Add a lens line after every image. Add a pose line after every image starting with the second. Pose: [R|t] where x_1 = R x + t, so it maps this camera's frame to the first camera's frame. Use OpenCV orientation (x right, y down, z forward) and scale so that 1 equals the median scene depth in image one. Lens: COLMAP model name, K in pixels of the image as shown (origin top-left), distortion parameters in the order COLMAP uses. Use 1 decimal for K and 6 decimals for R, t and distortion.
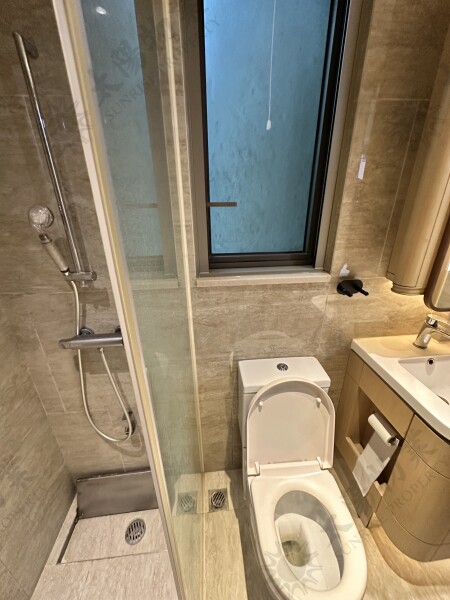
lens RADIAL K [[240.1, 0, 225.0], [0, 240.1, 300.0], [0, 0, 1]] dist [0.001154, 0.000060]
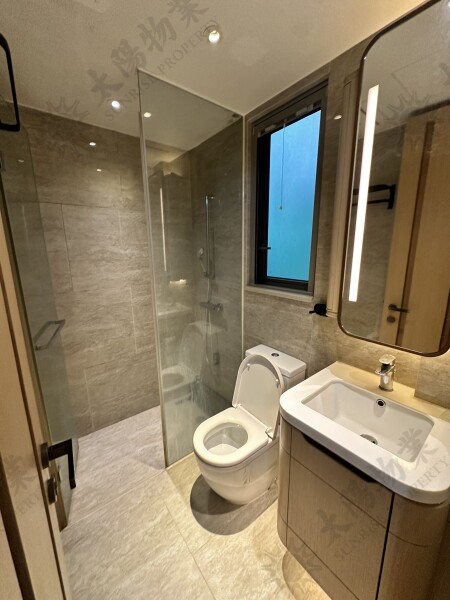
lens RADIAL K [[240.1, 0, 225.0], [0, 240.1, 300.0], [0, 0, 1]] dist [0.001154, 0.000060]
pose [[0.549152, 0.188360, -0.814219, 1.259031], [-0.318846, 0.947797, 0.004216, 0.057889], [0.772509, 0.257295, 0.580543, -0.174114]]
